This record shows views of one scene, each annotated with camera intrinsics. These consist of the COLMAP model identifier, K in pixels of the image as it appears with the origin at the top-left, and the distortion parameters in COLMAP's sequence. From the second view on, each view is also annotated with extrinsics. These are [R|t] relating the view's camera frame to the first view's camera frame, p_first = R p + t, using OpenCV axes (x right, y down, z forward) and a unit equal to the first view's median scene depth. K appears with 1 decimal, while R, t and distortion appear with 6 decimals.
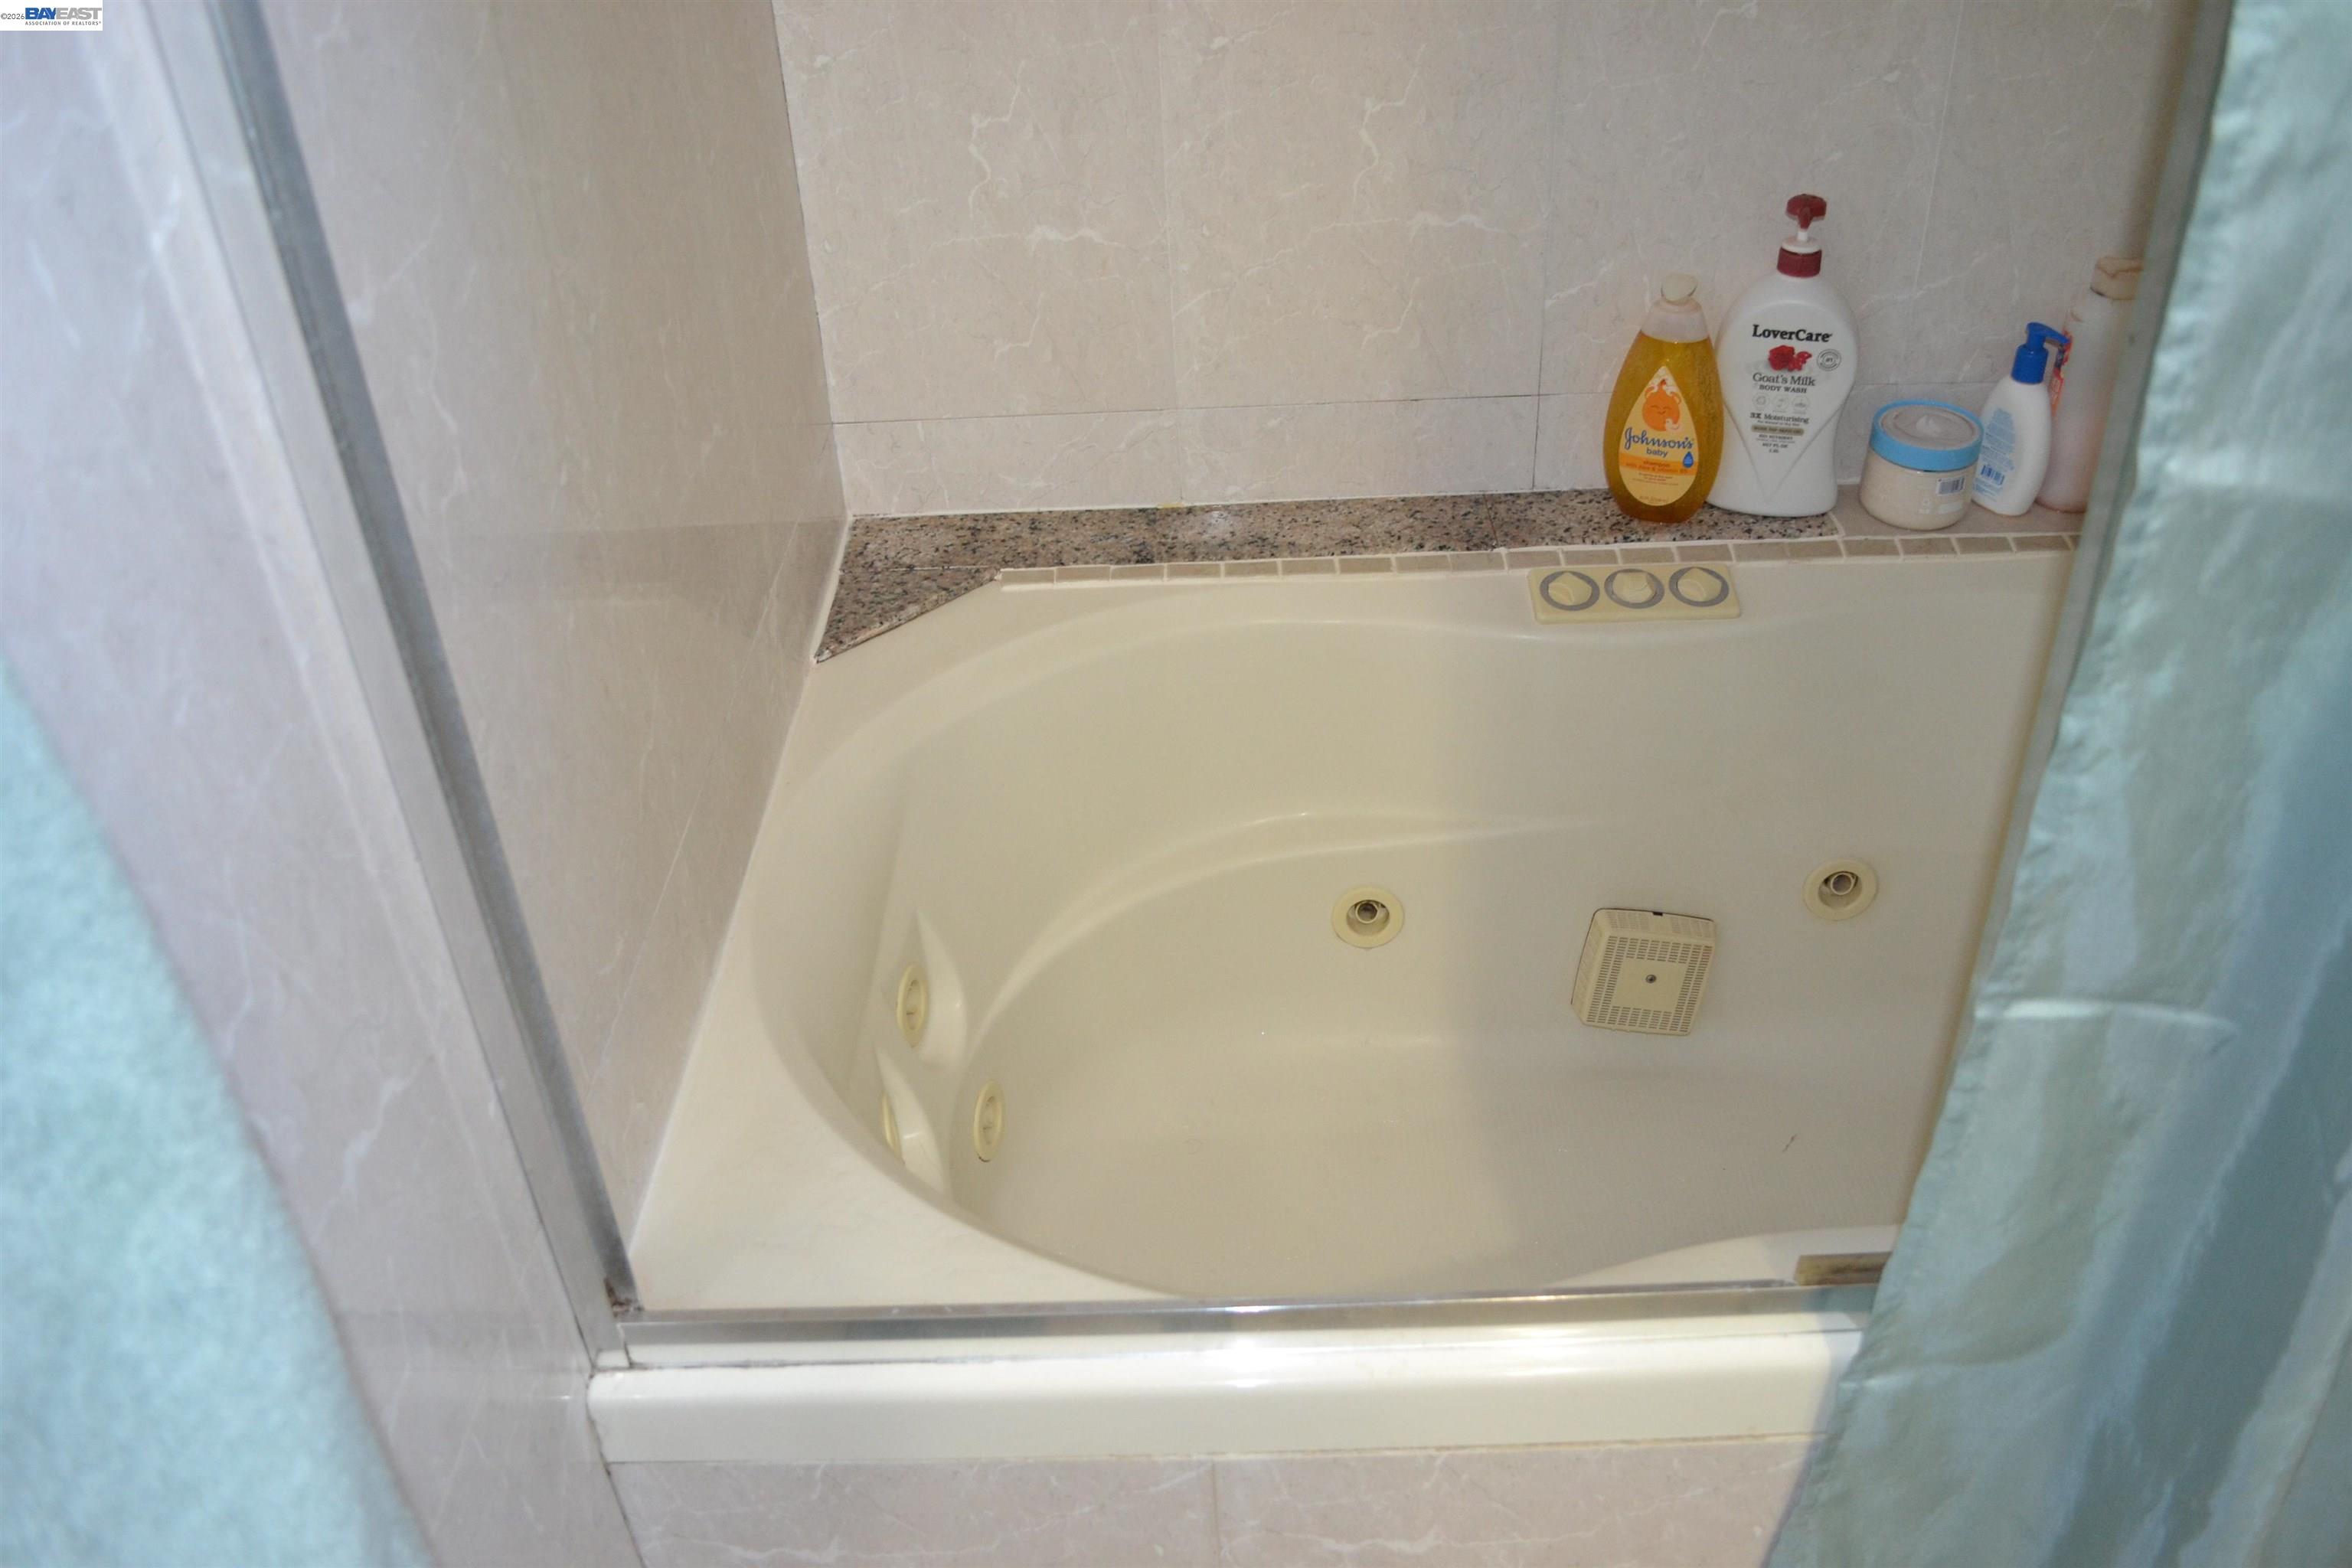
lens RADIAL K [[1886.7, 0, 1182.6], [0, 1886.7, 794.2], [0, 0, 1]] dist [-0.083891, 0.013870]
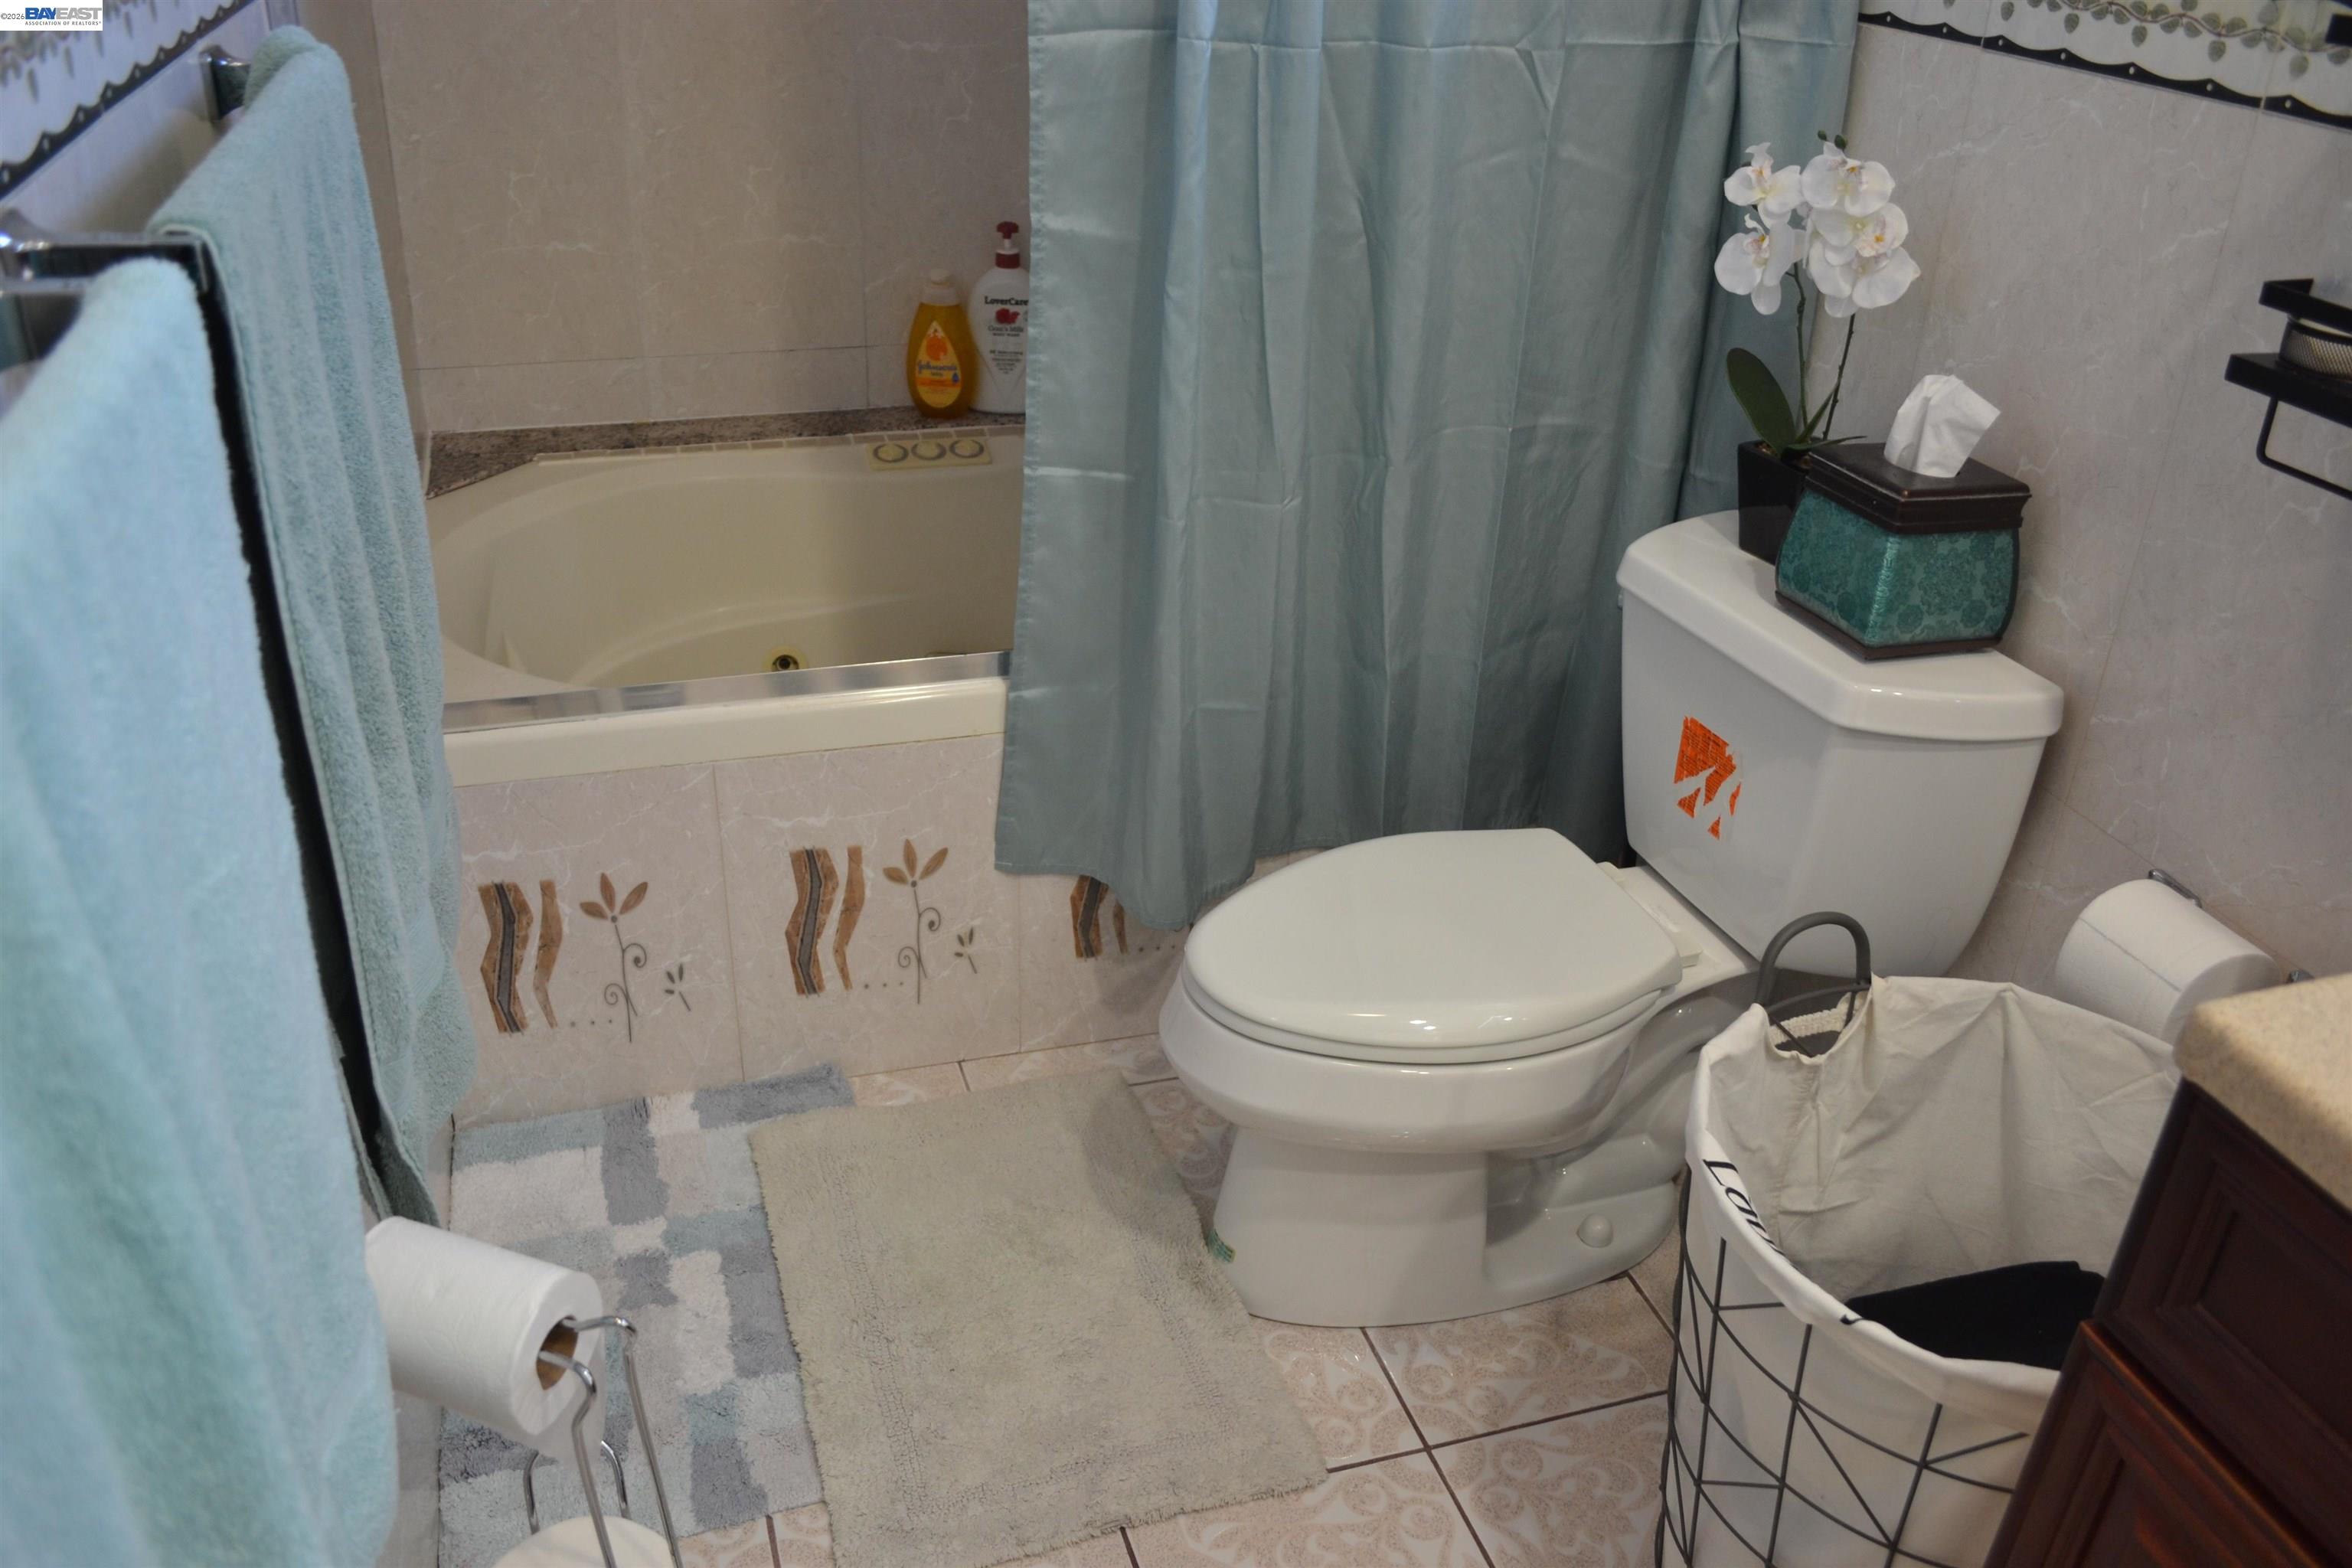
lens RADIAL K [[1886.7, 0, 1171.0], [0, 1886.7, 803.5], [0, 0, 1]] dist [-0.083891, 0.013870]
pose [[0.955663, -0.066674, 0.286813, -0.056708], [0.094610, 0.991908, -0.084657, 0.364469], [-0.278848, 0.108039, 0.954239, -0.633447]]
